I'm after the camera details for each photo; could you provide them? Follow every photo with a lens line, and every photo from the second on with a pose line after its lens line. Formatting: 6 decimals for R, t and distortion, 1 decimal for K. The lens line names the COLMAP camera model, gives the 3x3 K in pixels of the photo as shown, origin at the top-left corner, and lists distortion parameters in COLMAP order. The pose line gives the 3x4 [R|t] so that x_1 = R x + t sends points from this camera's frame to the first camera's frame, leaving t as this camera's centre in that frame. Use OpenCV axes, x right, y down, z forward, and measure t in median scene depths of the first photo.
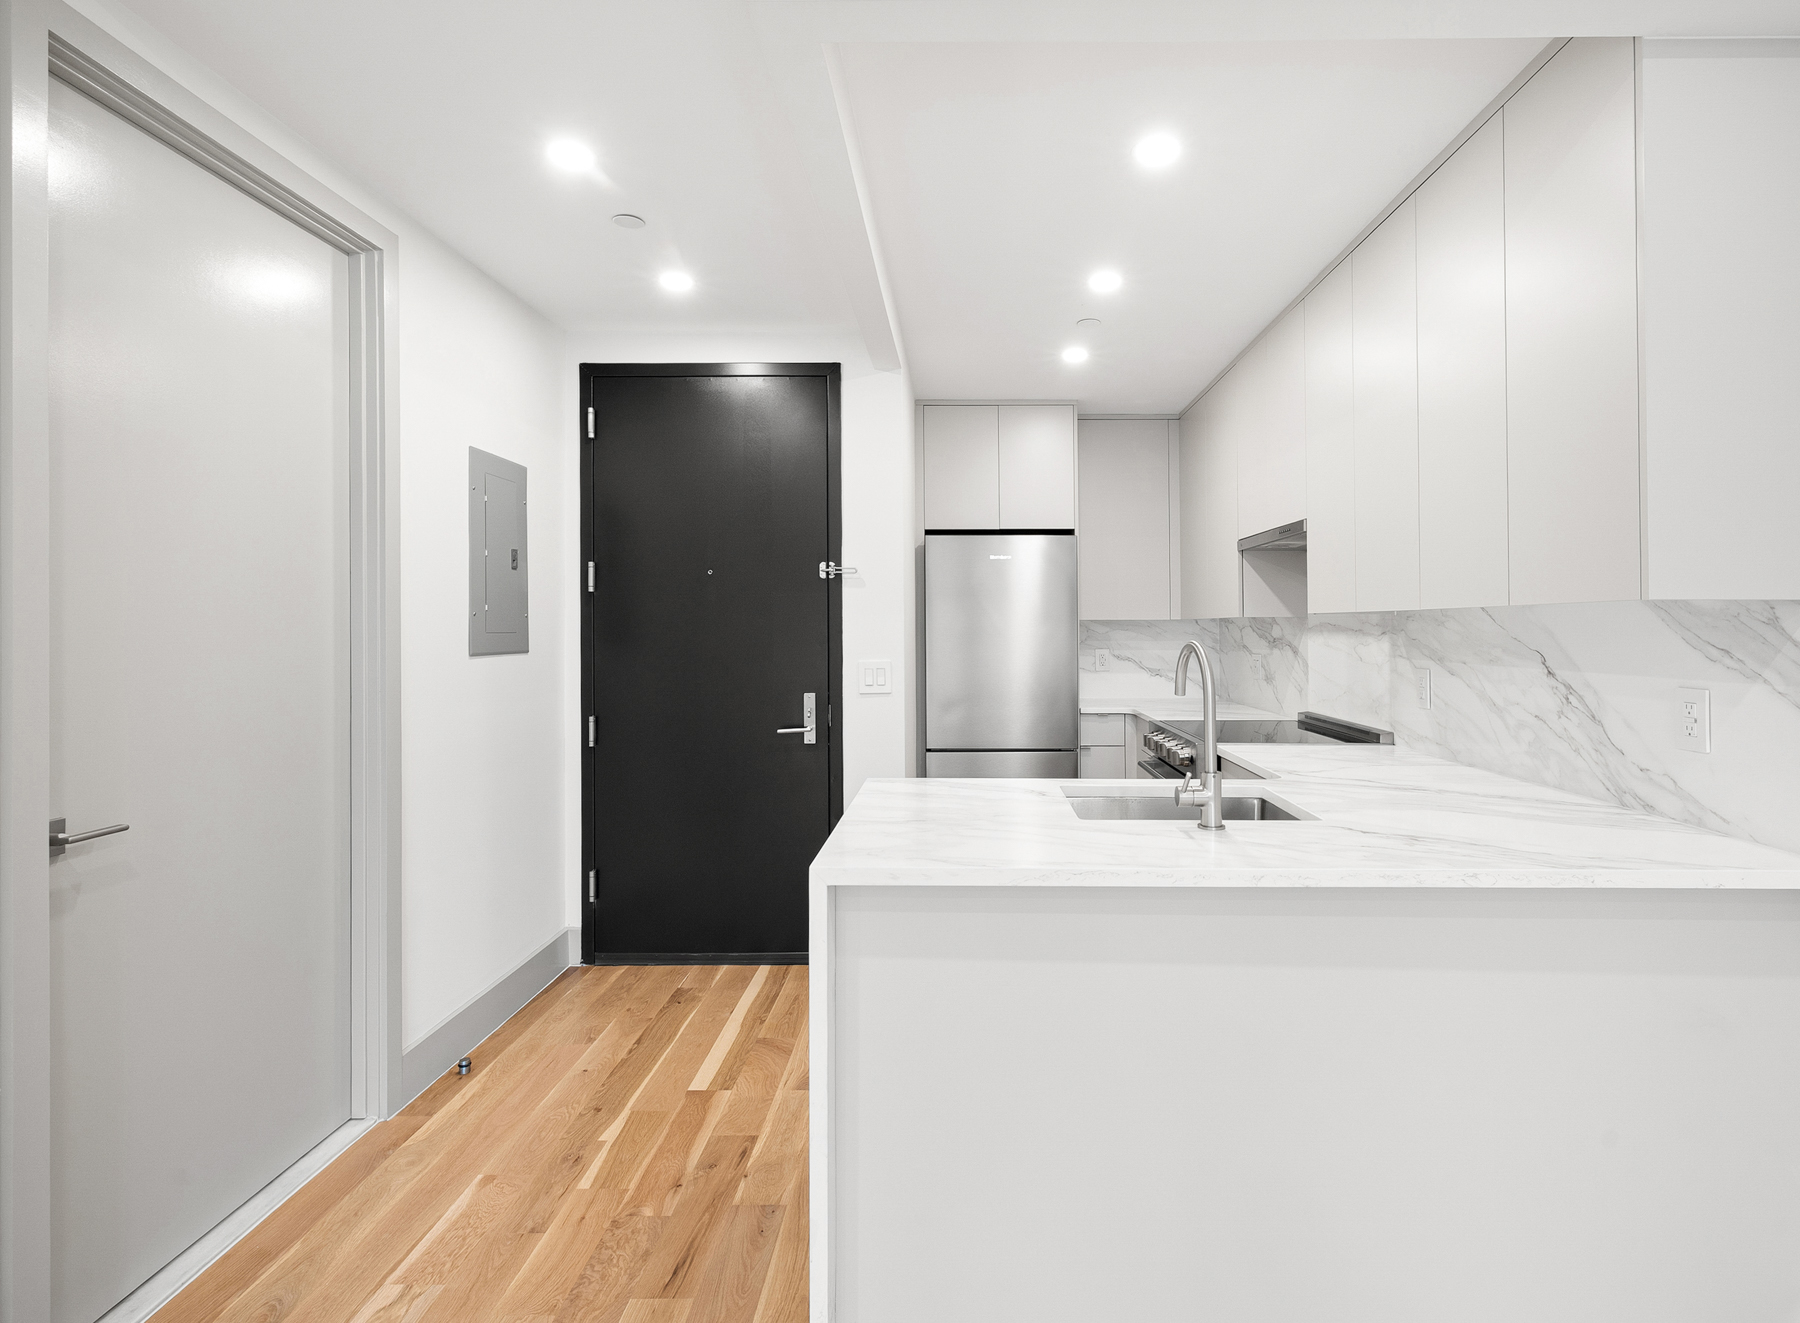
lens RADIAL K [[889.2, 0, 955.5], [0, 889.2, 633.1], [0, 0, 1]] dist [-0.005219, -0.000251]
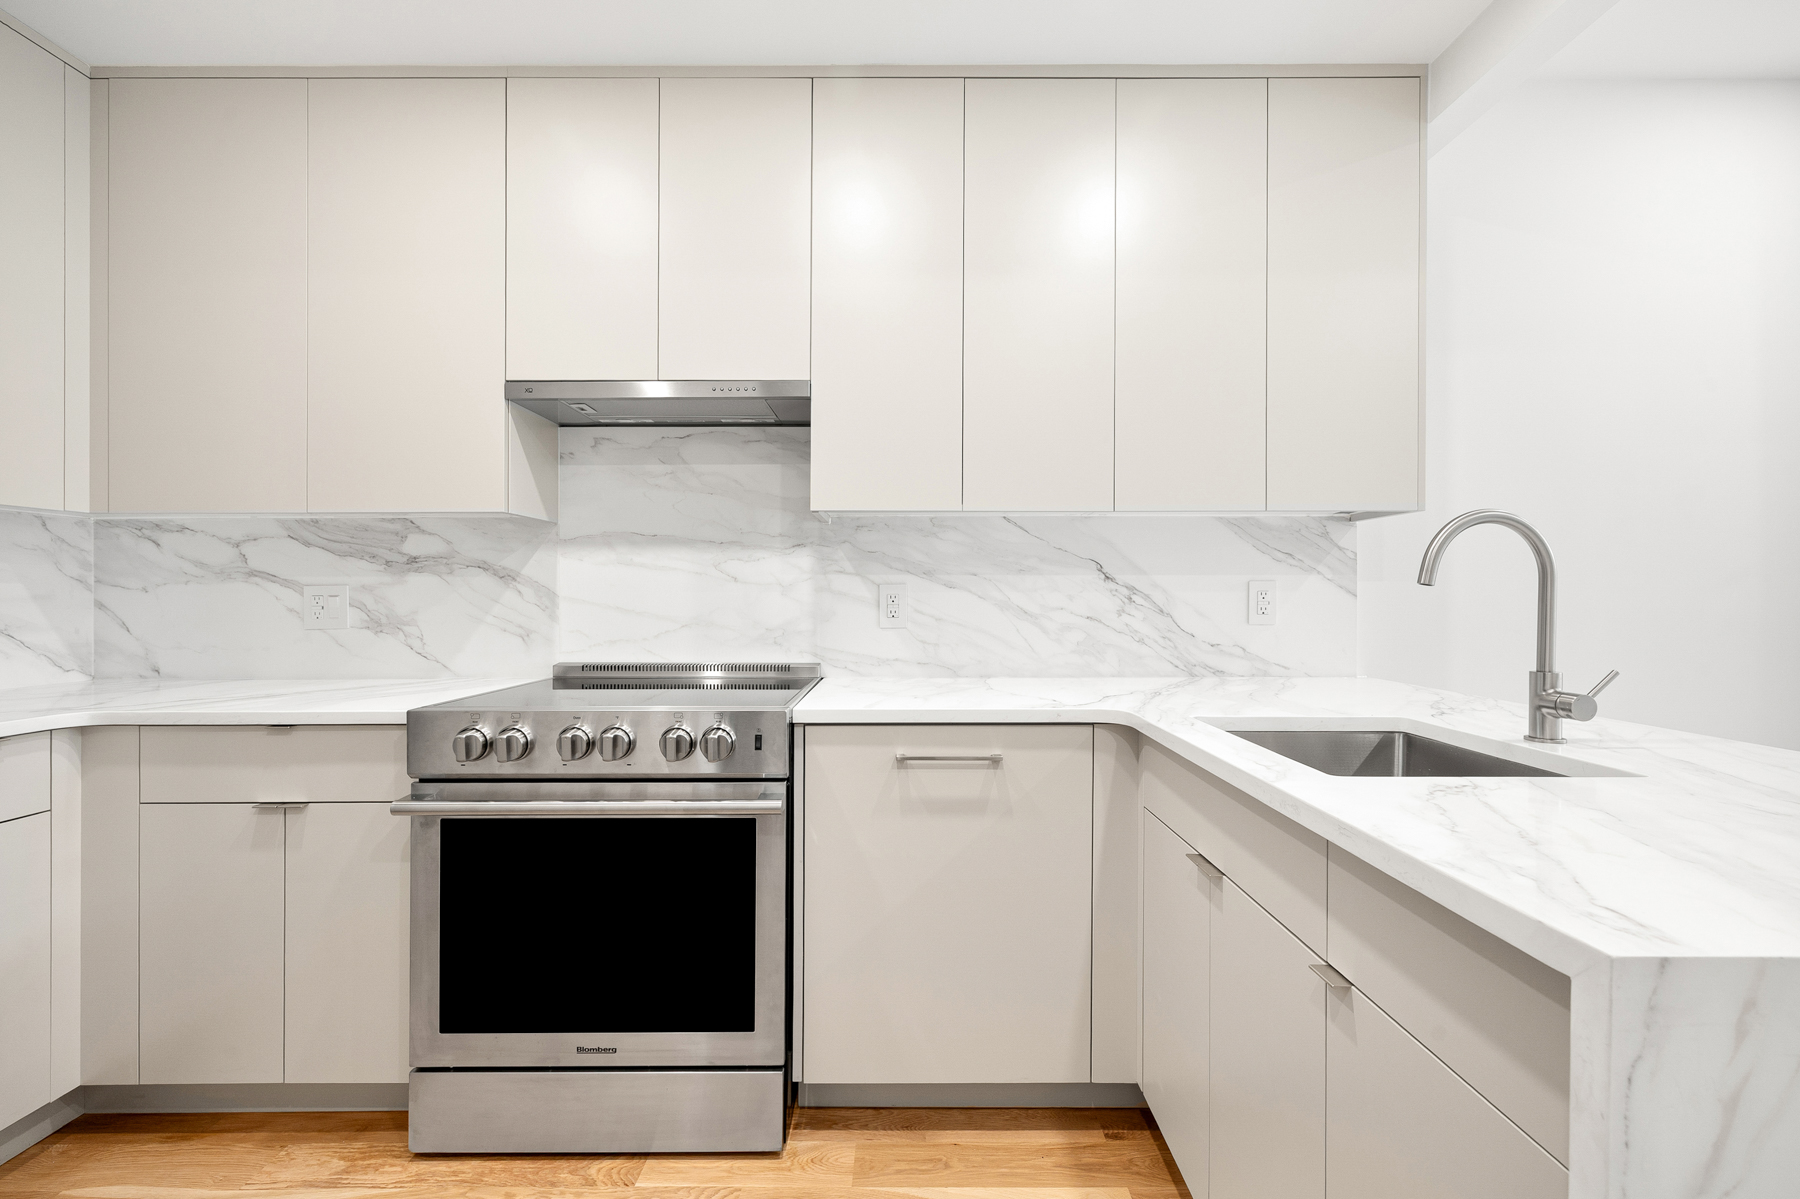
lens RADIAL K [[782.5, 0, 902.9], [0, 782.5, 593.8], [0, 0, 1]] dist [0.001696, 0.000523]
pose [[-0.000034, -0.010072, 0.999949, -0.285432], [0.005758, 0.999933, 0.010072, 0.044240], [-0.999983, 0.005758, 0.000024, 1.043314]]
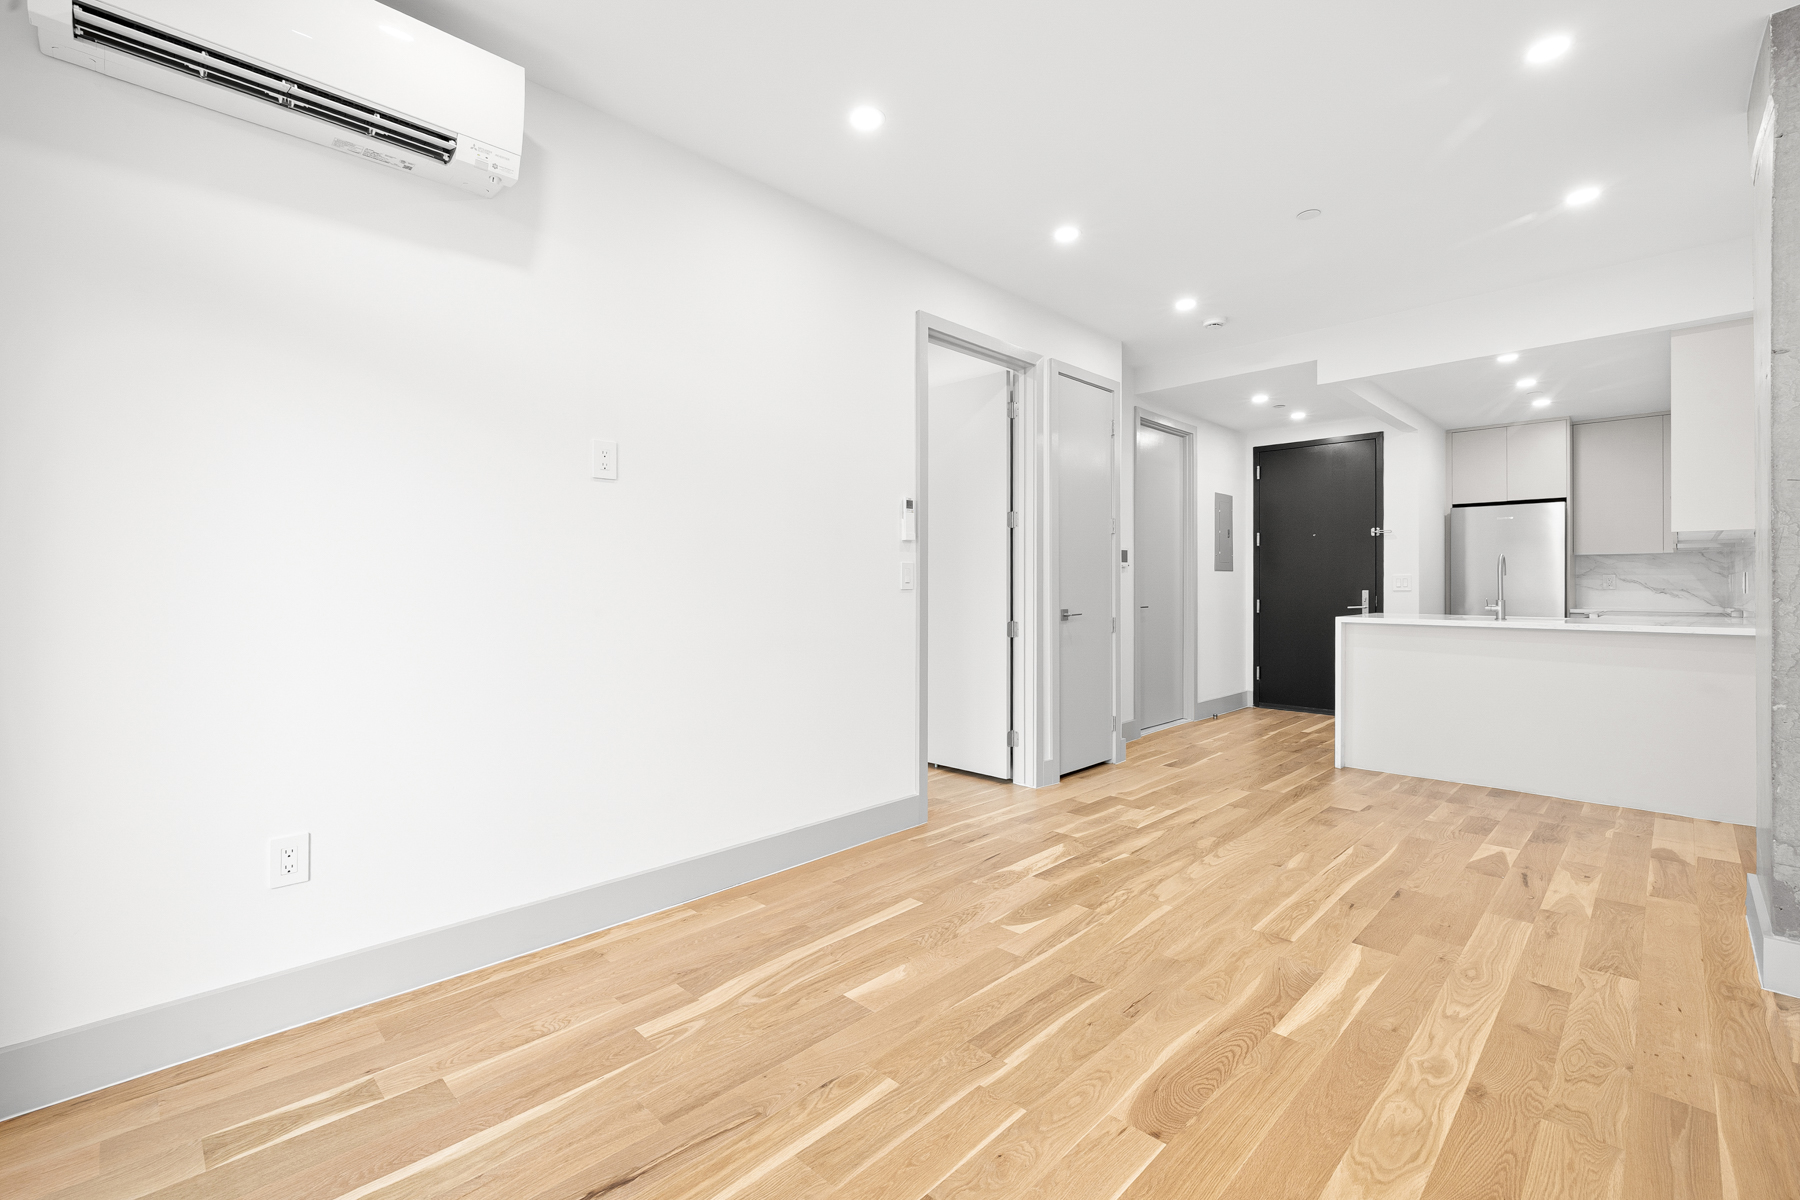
lens RADIAL K [[782.5, 0, 891.9], [0, 782.5, 588.0], [0, 0, 1]] dist [0.001696, 0.000523]
pose [[0.710640, 0.001378, -0.703555, 0.450911], [-0.005068, 0.999982, -0.003160, 0.096329], [0.703538, 0.005811, 0.710634, -1.454684]]
